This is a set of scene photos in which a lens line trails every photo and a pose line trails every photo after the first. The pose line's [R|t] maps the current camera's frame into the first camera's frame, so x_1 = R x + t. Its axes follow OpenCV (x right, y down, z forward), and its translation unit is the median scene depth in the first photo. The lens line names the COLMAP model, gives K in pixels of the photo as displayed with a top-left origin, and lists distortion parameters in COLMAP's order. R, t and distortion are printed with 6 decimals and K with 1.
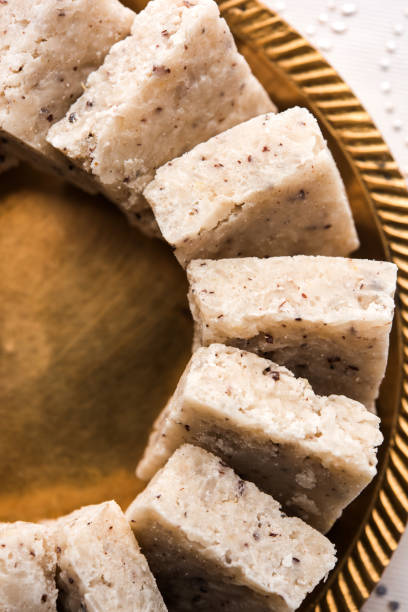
lens RADIAL K [[1121.7, 0, 204.9], [0, 1121.7, 306.3], [0, 0, 1]] dist [-0.030782, 0.000000]
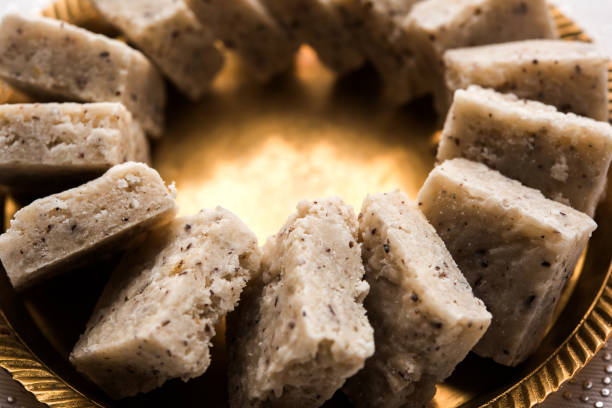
lens RADIAL K [[1121.7, 0, 307.0], [0, 1121.7, 205.5], [0, 0, 1]] dist [-0.030782, 0.000000]
pose [[0.999332, -0.035781, -0.007403, -0.174113], [0.024970, 0.816667, -0.576569, 0.871520], [0.026676, 0.575999, 0.817015, 0.025140]]
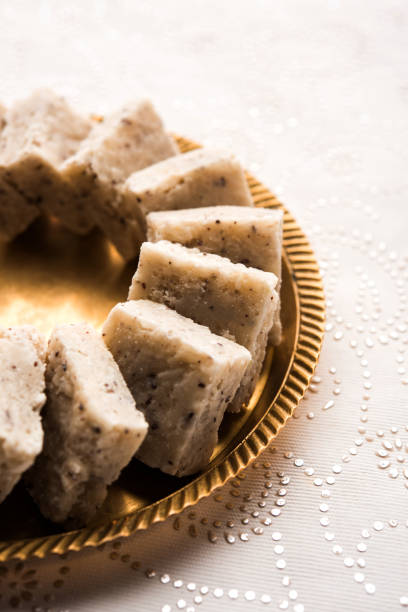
lens RADIAL K [[1121.7, 0, 206.2], [0, 1121.7, 301.0], [0, 0, 1]] dist [-0.030782, 0.000000]
pose [[0.999893, -0.007689, 0.012414, 0.046547], [0.013960, 0.752755, -0.658152, 1.074692], [-0.004284, 0.658256, 0.752782, -0.078737]]
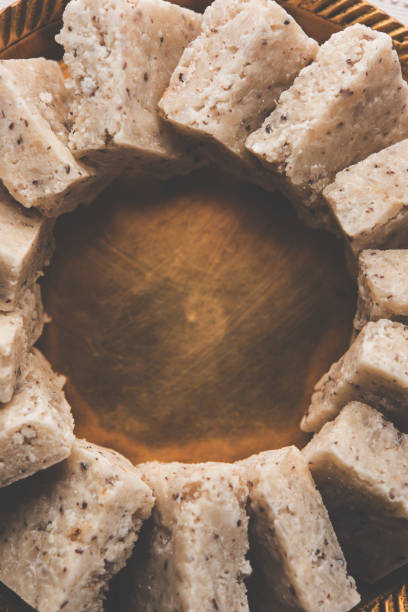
lens RADIAL K [[1121.7, 0, 200.2], [0, 1121.7, 305.5], [0, 0, 1]] dist [-0.030782, 0.000000]
pose [[0.999470, 0.032501, -0.002015, -0.185619], [-0.032481, 0.999426, 0.009611, 0.013229], [0.002326, -0.009540, 0.999952, -0.212995]]
